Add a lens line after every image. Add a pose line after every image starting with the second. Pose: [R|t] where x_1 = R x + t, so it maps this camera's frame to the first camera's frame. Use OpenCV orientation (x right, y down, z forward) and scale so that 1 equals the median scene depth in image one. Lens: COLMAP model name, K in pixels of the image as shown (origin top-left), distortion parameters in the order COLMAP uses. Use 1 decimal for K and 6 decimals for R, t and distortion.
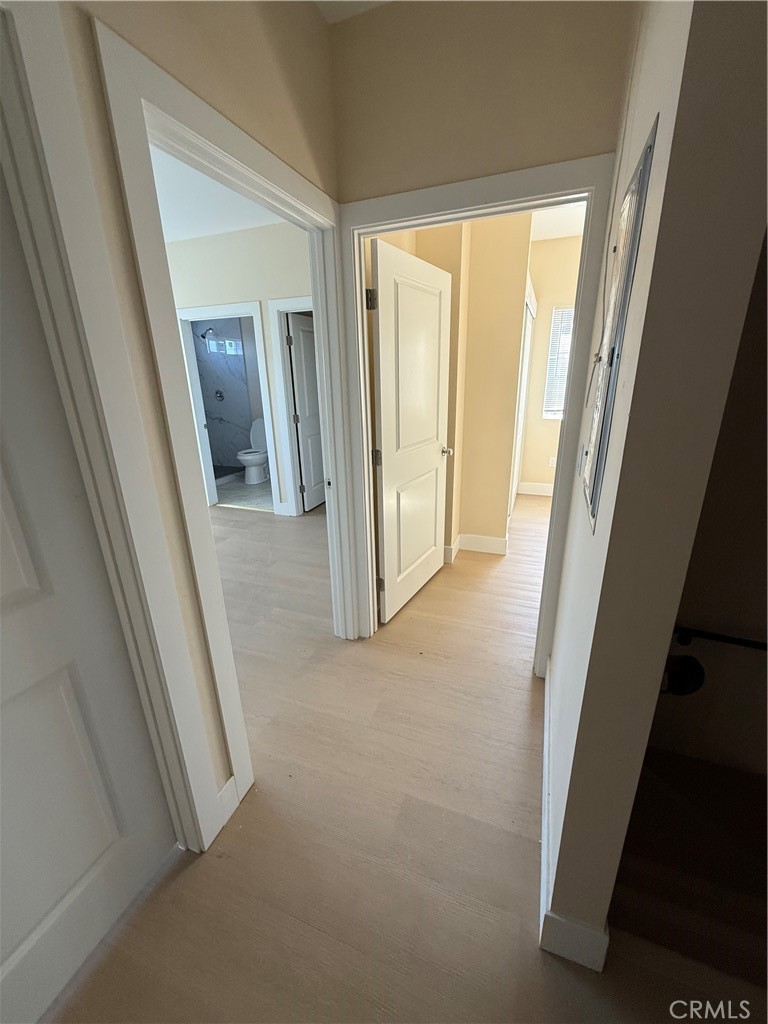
lens RADIAL K [[408.6, 0, 386.1], [0, 408.6, 509.4], [0, 0, 1]] dist [-0.000745, 0.000312]
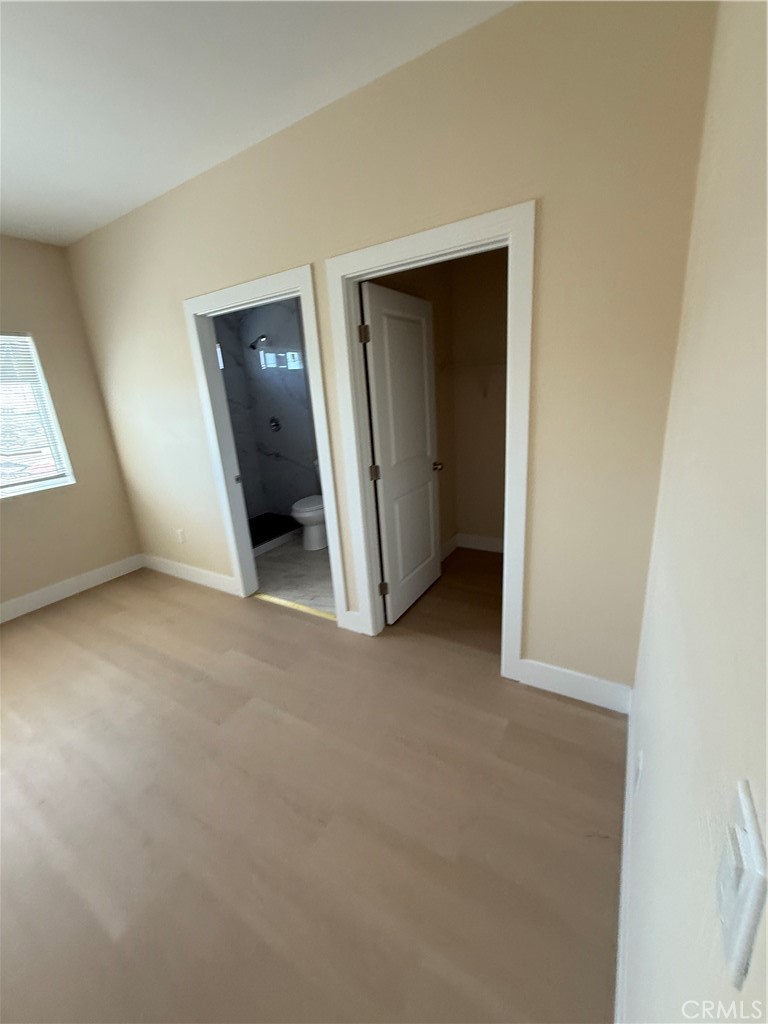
lens RADIAL K [[405.0, 0, 384.0], [0, 405.0, 512.0], [0, 0, 1]] dist [-0.001660, -0.000001]
pose [[0.982276, 0.007792, -0.187277, -0.092986], [-0.010882, 0.999821, -0.015473, -0.144462], [0.187123, 0.017237, 0.982185, 0.412865]]
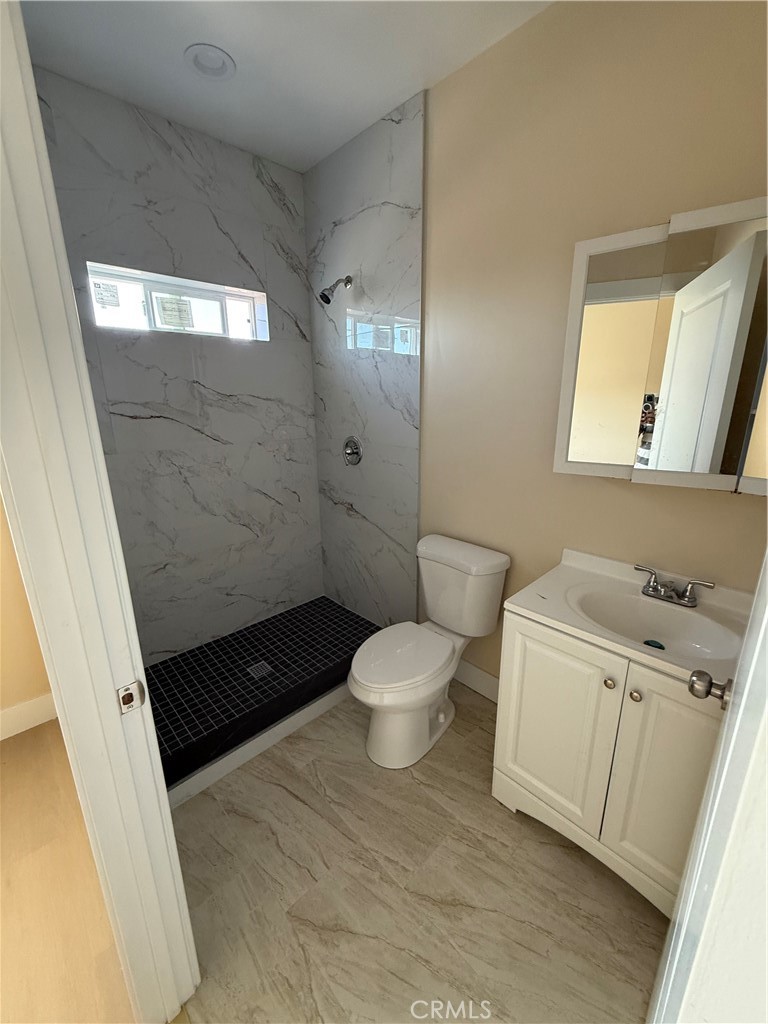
lens RADIAL K [[408.6, 0, 386.1], [0, 408.6, 509.4], [0, 0, 1]] dist [-0.000745, 0.000312]
pose [[0.906426, 0.123411, -0.403932, -0.282825], [-0.142764, 0.989593, -0.018019, -0.295242], [0.397505, 0.073999, 0.914612, 0.877685]]
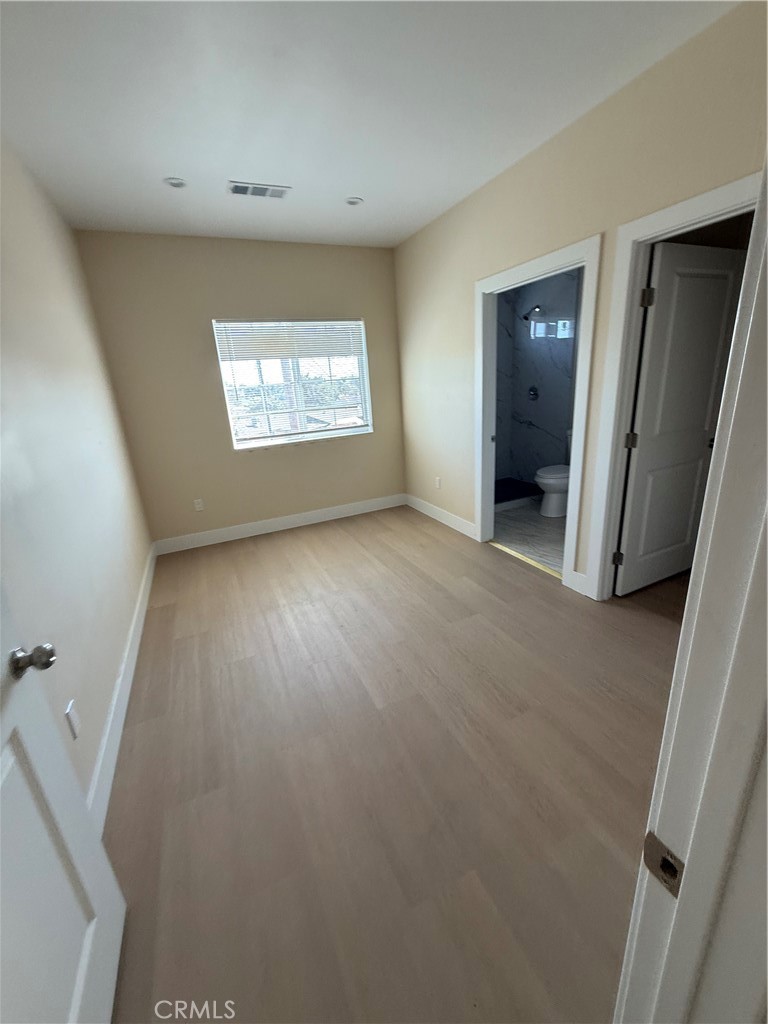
lens RADIAL K [[408.6, 0, 386.1], [0, 408.6, 509.4], [0, 0, 1]] dist [-0.000745, 0.000312]
pose [[0.718461, 0.182407, -0.671224, -0.061678], [-0.167246, 0.981994, 0.087845, -0.110275], [0.675162, 0.049146, 0.736031, 0.331092]]
